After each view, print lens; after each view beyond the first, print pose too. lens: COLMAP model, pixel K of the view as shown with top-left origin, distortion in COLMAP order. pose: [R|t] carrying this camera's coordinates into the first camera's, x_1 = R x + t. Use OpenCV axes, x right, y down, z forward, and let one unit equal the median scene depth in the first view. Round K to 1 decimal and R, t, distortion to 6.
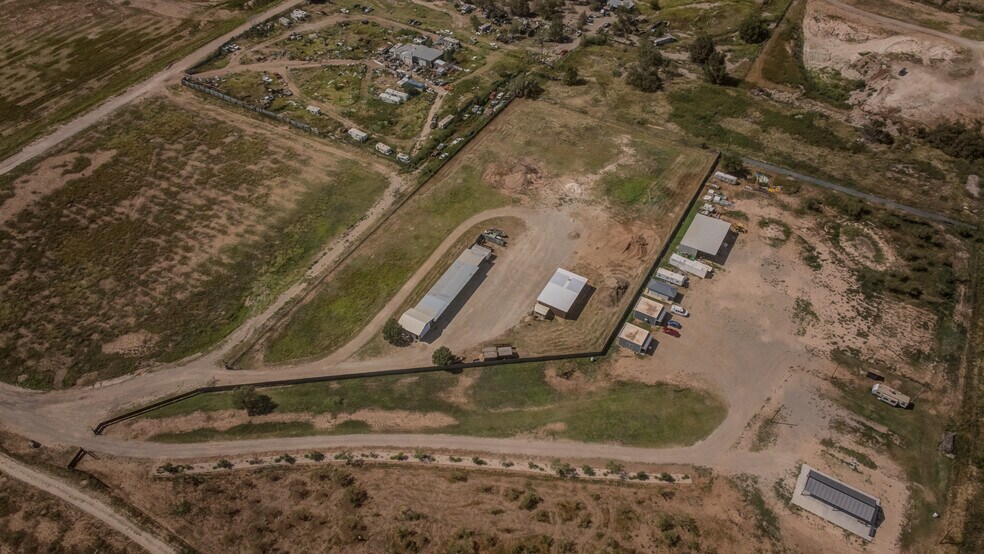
lens RADIAL K [[669.3, 0, 486.0], [0, 669.3, 273.8], [0, 0, 1]] dist [0.051436, -0.052418]
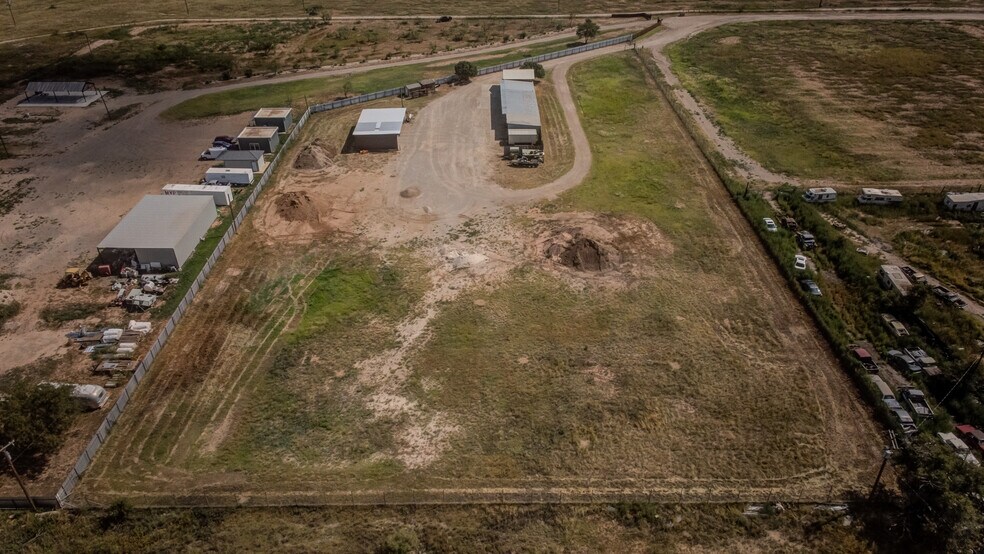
lens RADIAL K [[669.3, 0, 486.0], [0, 669.3, 273.8], [0, 0, 1]] dist [0.051436, -0.052418]
pose [[-0.863939, 0.282517, -0.416886, 0.334785], [-0.353387, 0.249670, 0.901544, -0.576417], [0.358785, 0.926201, -0.115862, 1.170175]]
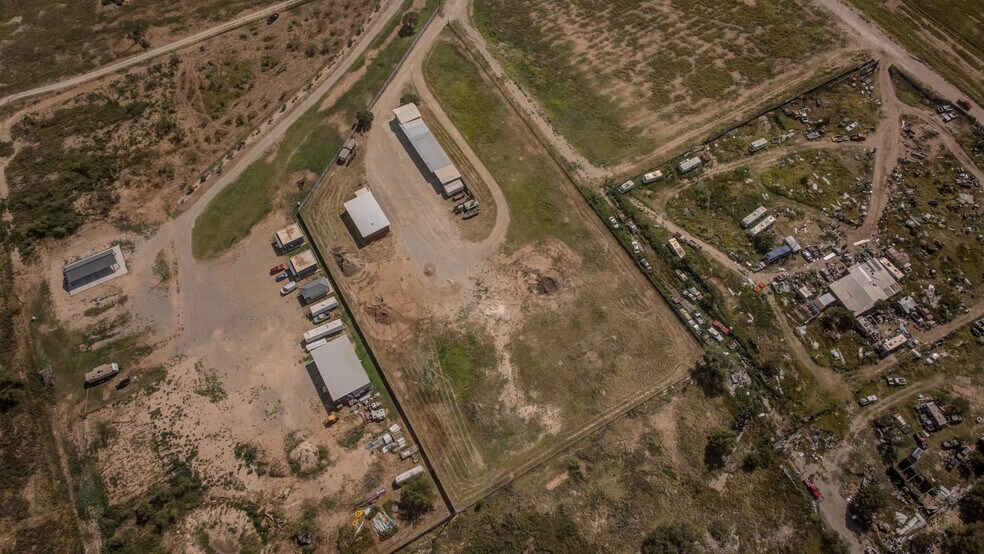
lens RADIAL K [[669.3, 0, 486.0], [0, 669.3, 273.8], [0, 0, 1]] dist [0.051436, -0.052418]
pose [[-0.498074, 0.757753, -0.421583, 0.508802], [-0.613377, 0.035780, 0.788979, -0.879520], [0.612935, 0.651560, 0.446967, 0.634375]]
